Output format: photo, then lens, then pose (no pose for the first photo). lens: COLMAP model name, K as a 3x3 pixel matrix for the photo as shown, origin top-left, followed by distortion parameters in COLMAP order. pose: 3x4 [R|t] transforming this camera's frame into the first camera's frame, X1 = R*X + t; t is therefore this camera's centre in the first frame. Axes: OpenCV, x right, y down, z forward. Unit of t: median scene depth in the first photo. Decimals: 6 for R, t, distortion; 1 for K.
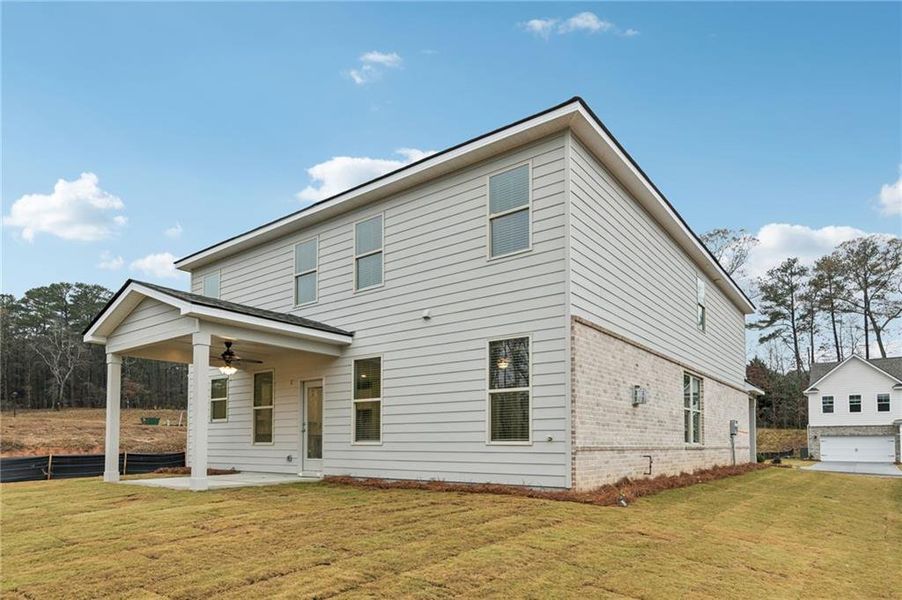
lens RADIAL K [[363.1, 0, 447.7], [0, 363.1, 296.3], [0, 0, 1]] dist [-0.002519, -0.000466]
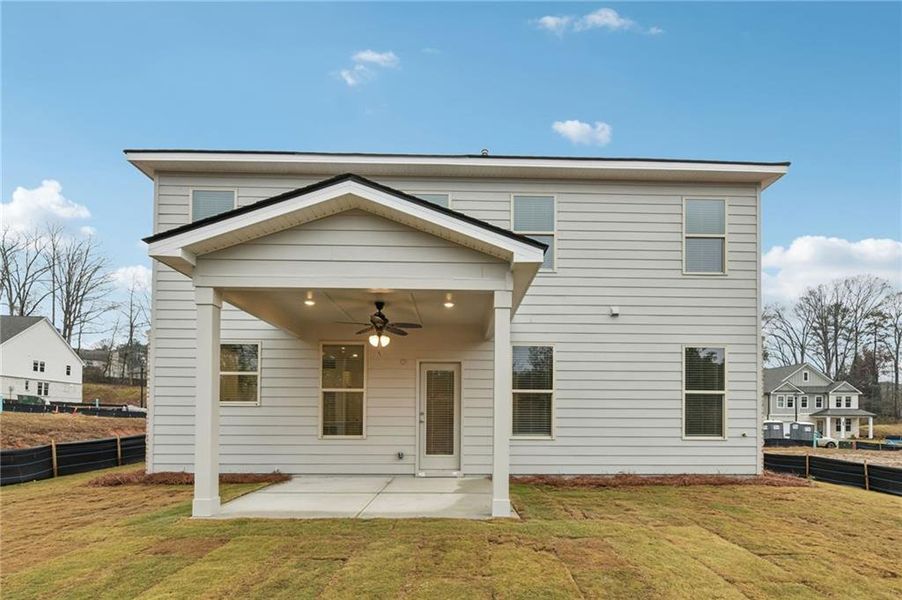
lens RADIAL K [[363.1, 0, 447.7], [0, 363.1, 296.3], [0, 0, 1]] dist [-0.002519, -0.000466]
pose [[0.871152, 0.180680, 0.456563, -0.932877], [-0.188985, 0.981585, -0.027857, 0.124092], [-0.453188, -0.062016, 0.889255, 0.312423]]
